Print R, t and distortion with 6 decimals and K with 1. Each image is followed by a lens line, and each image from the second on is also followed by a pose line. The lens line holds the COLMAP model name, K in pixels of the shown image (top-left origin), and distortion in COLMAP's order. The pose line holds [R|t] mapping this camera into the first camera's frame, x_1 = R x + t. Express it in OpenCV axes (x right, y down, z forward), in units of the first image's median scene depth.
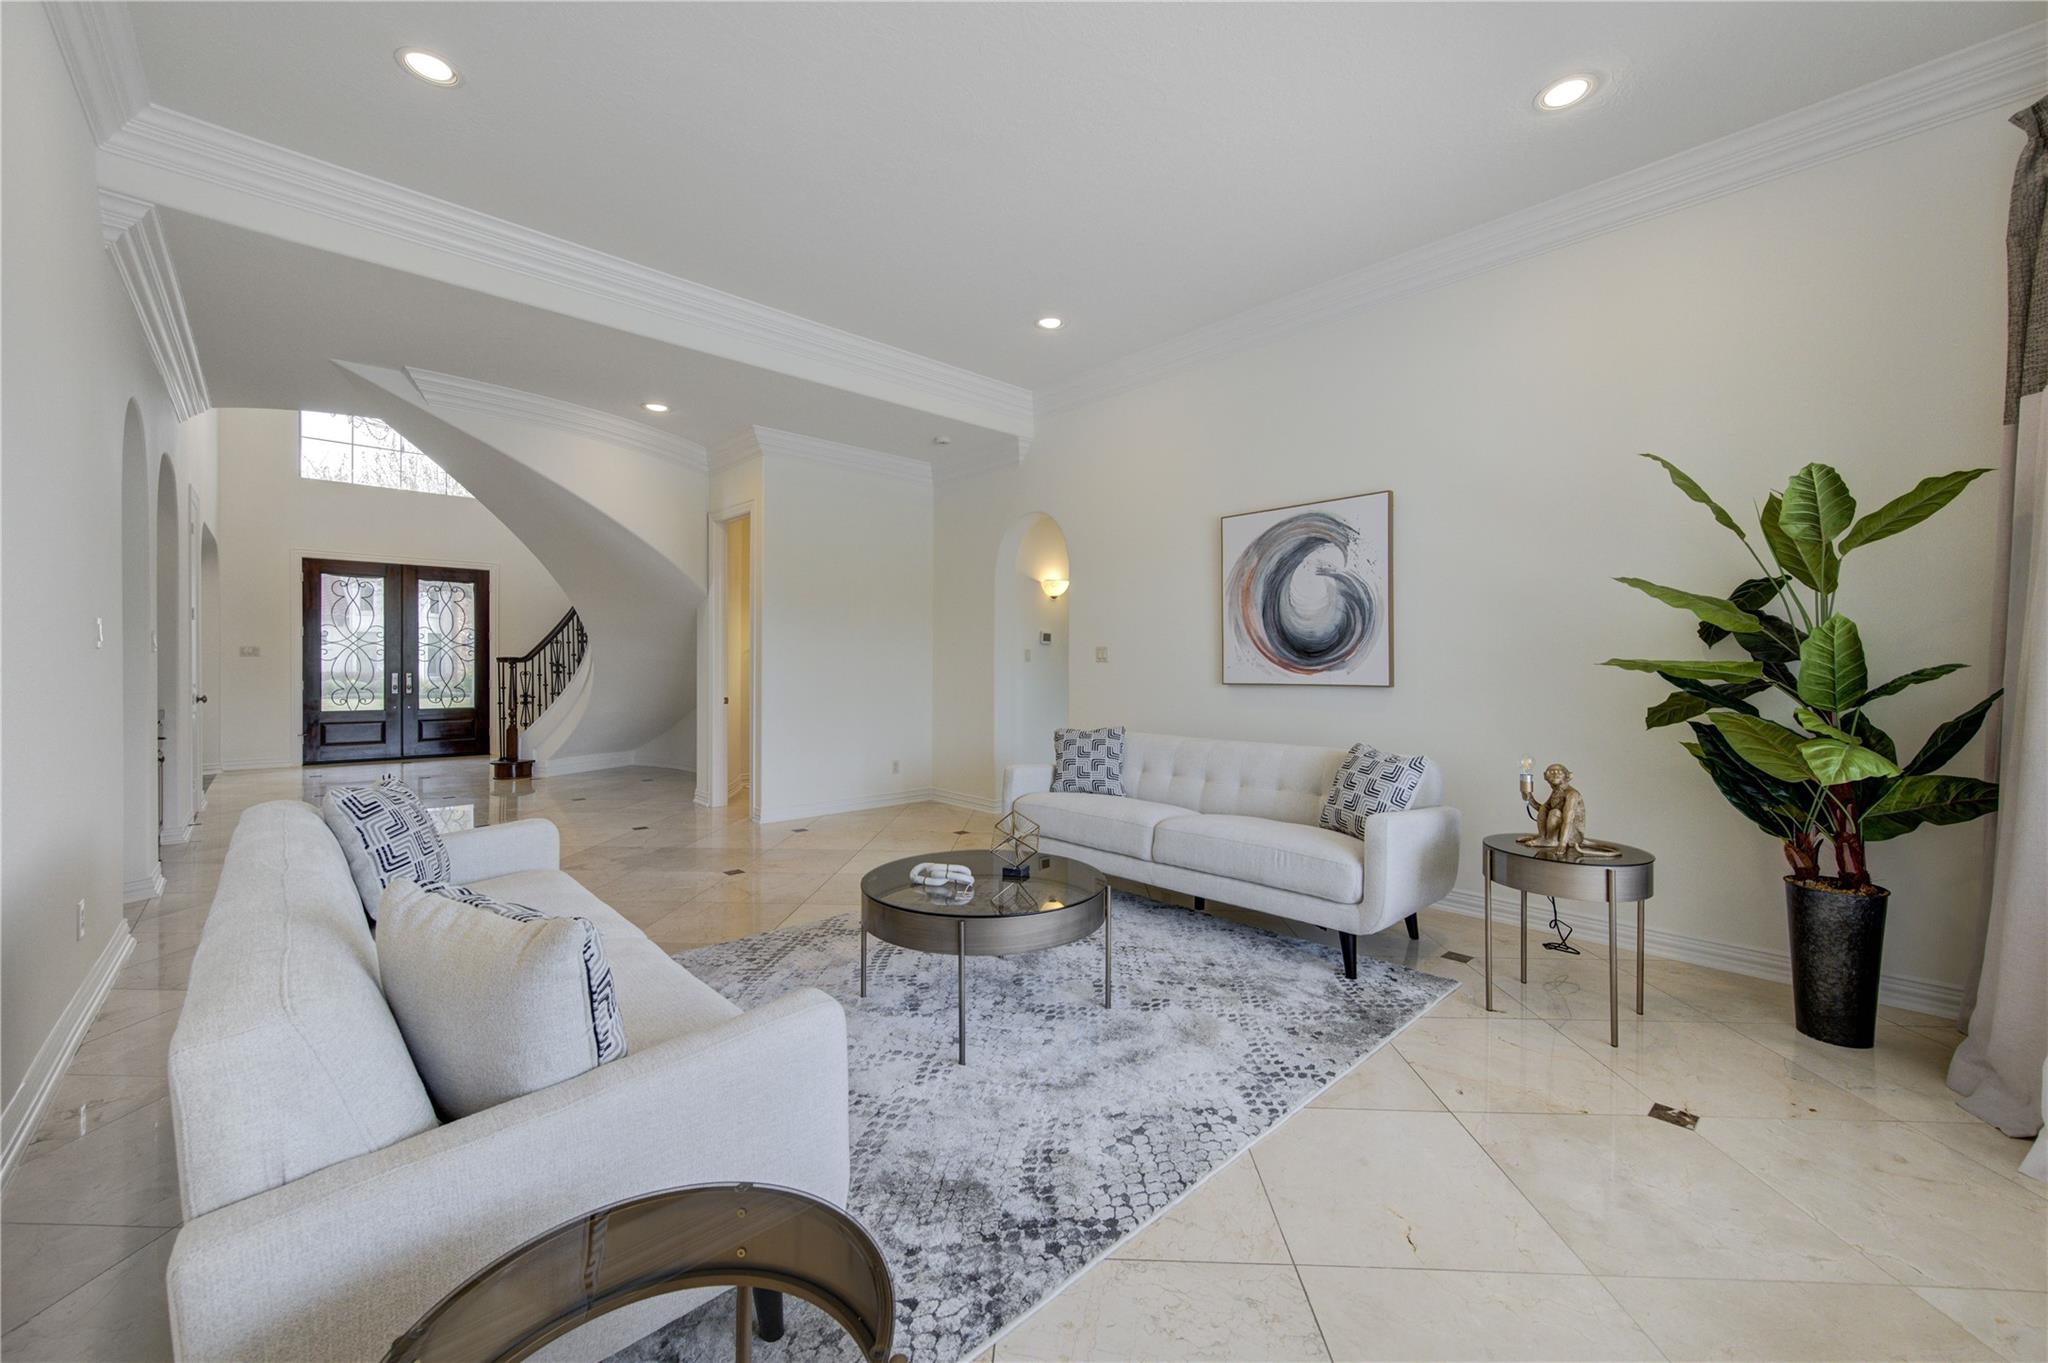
lens RADIAL K [[799.6, 0, 1013.8], [0, 799.6, 663.6], [0, 0, 1]] dist [-0.002571, -0.001209]
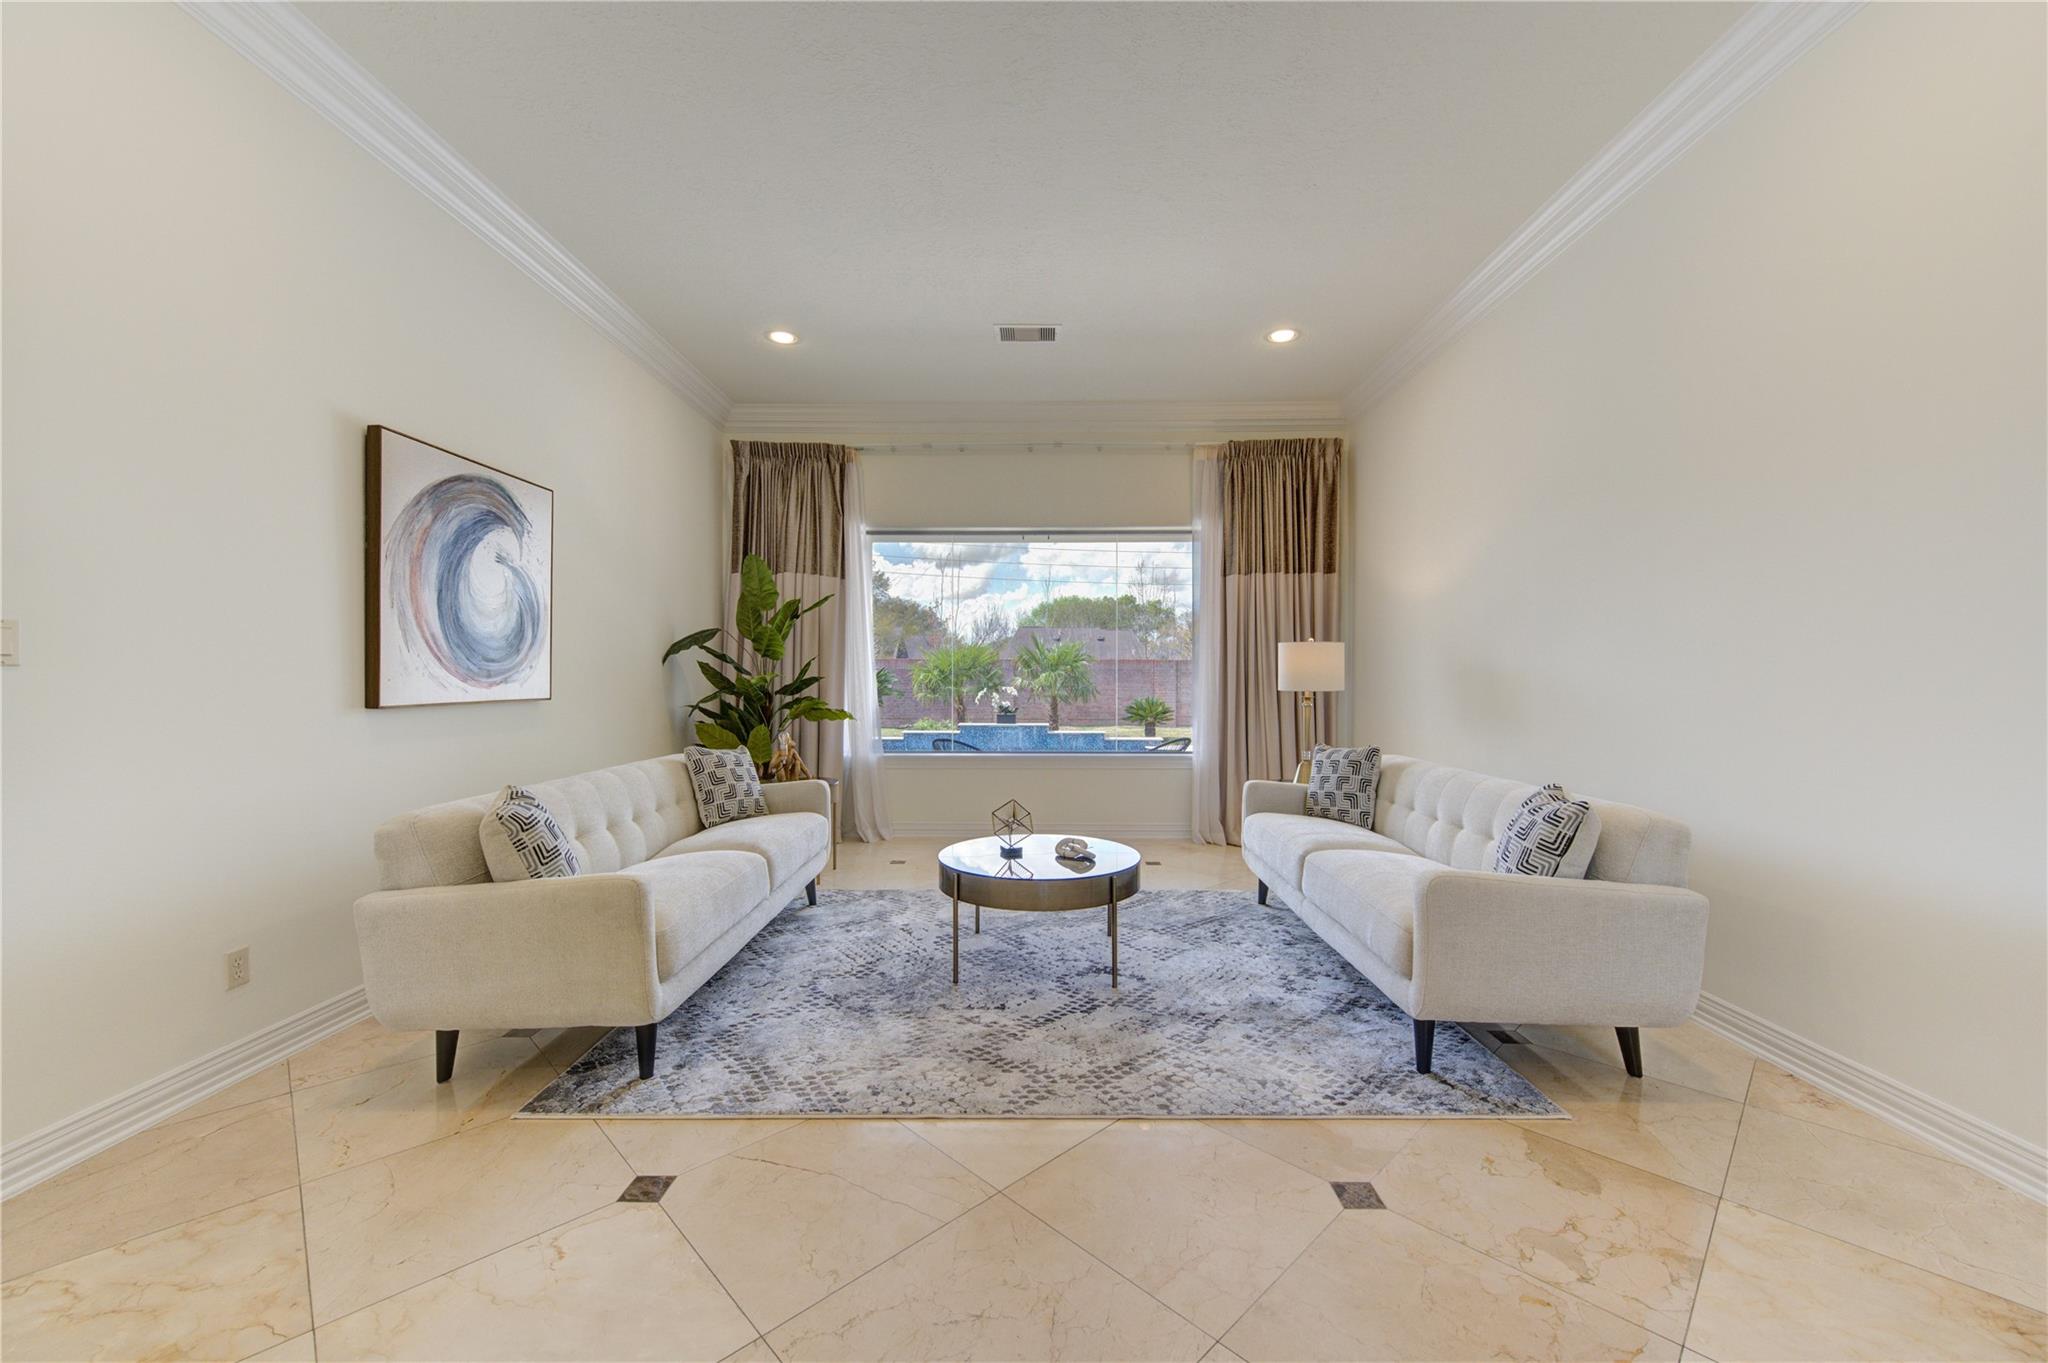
lens RADIAL K [[799.6, 0, 1032.8], [0, 799.6, 684.1], [0, 0, 1]] dist [-0.002571, -0.001209]
pose [[-0.737215, -0.007991, 0.675611, -0.536971], [-0.006383, 0.999968, 0.004863, 0.002404], [-0.675628, -0.000728, -0.737242, 1.207089]]
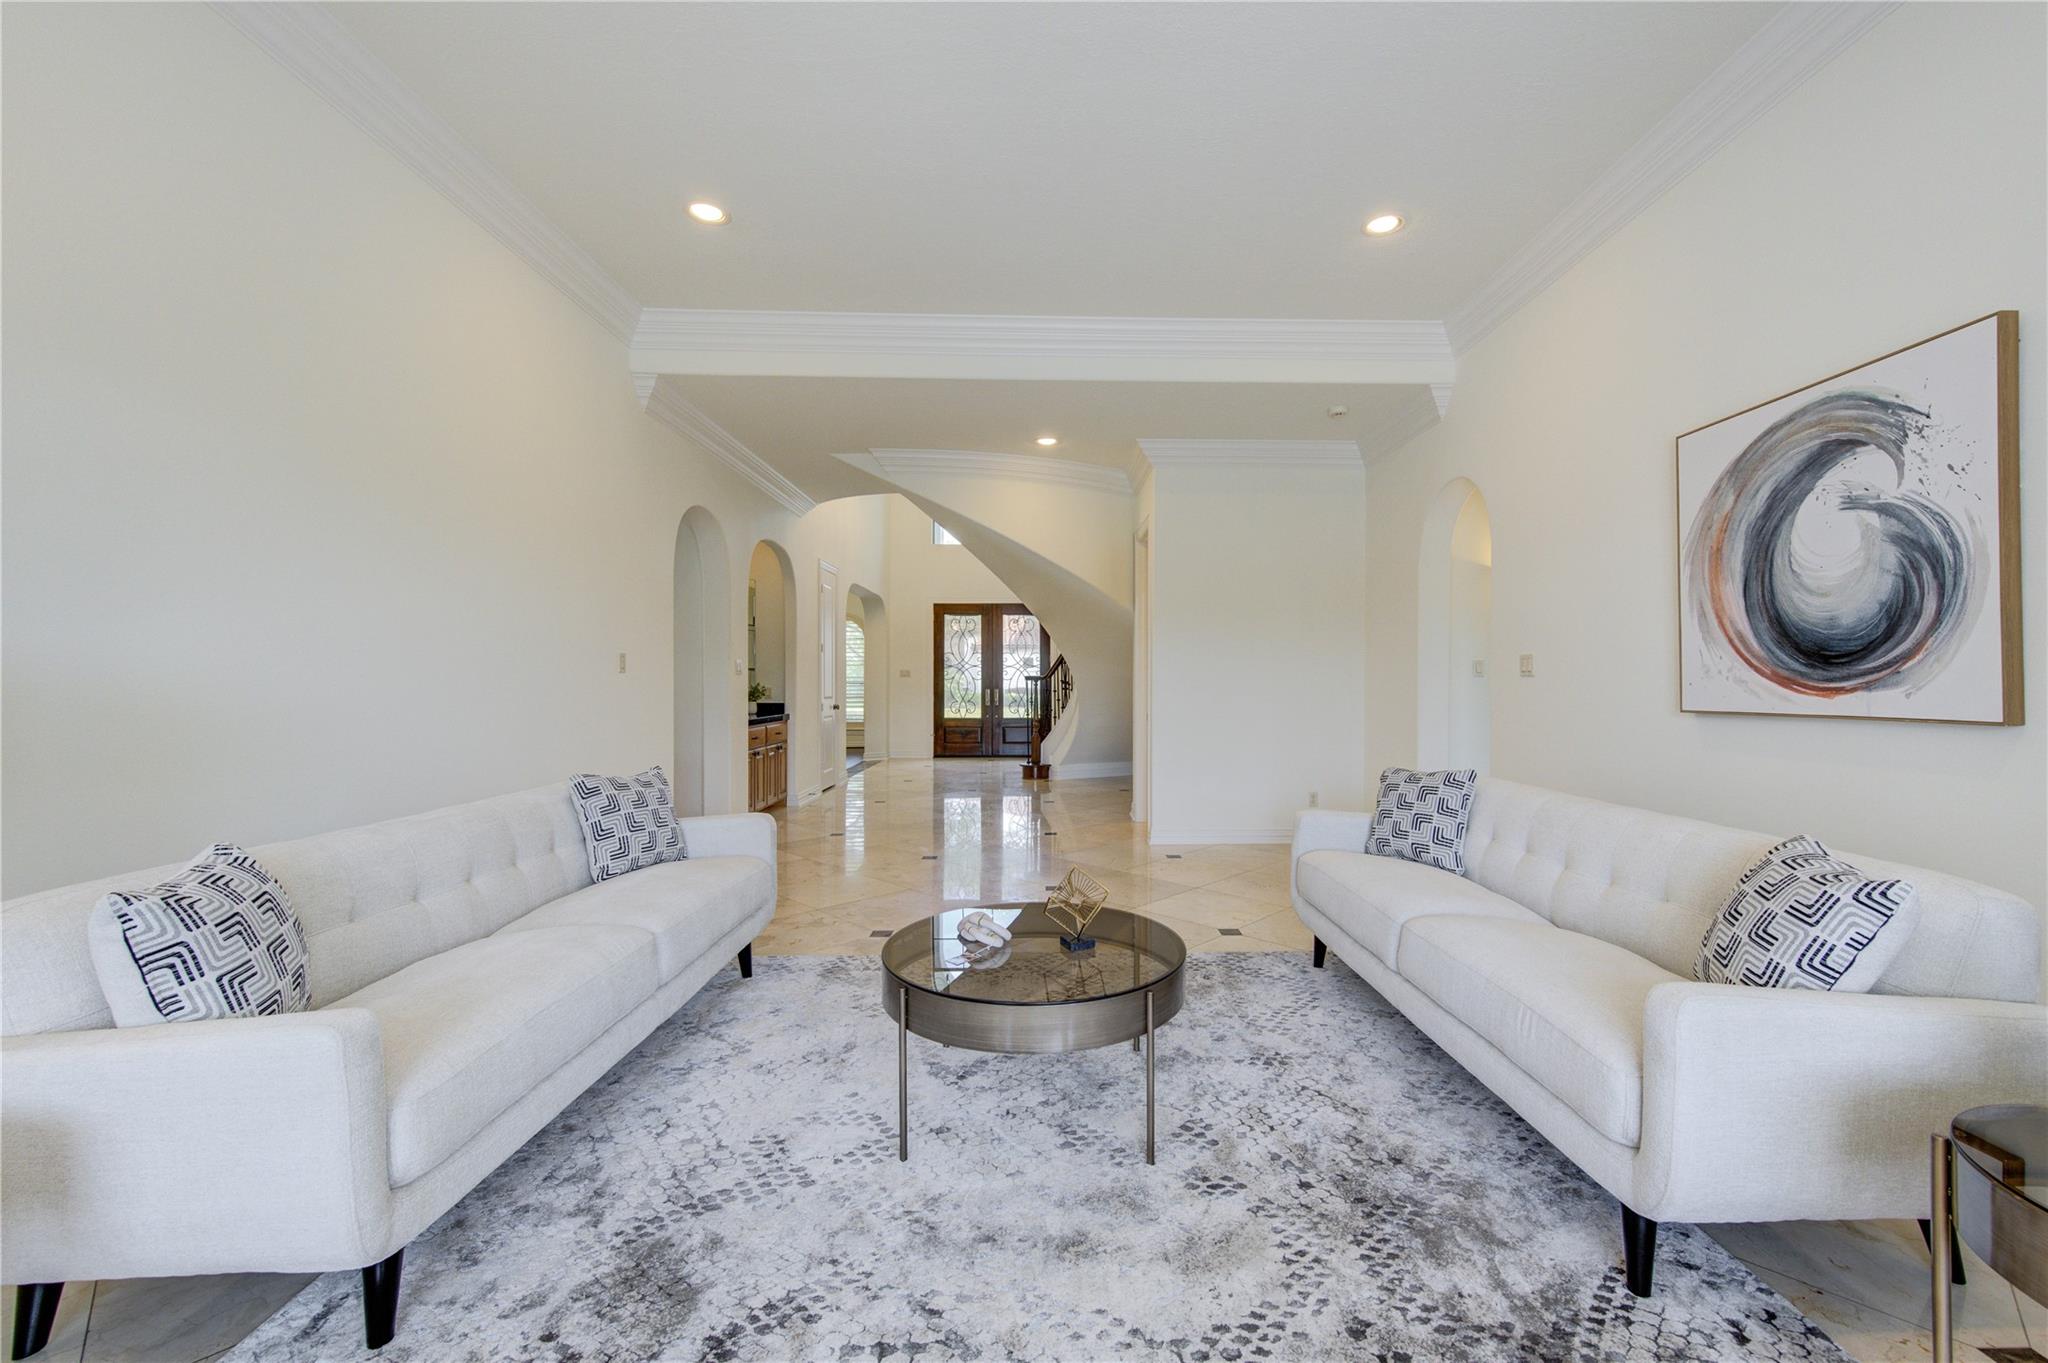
lens RADIAL K [[799.6, 0, 1056.6], [0, 799.6, 679.9], [0, 0, 1]] dist [-0.002571, -0.001209]
pose [[0.756497, -0.004604, -0.653980, 0.325812], [0.003842, 0.999989, -0.002596, 0.001233], [0.653985, -0.000548, 0.756507, 0.253862]]
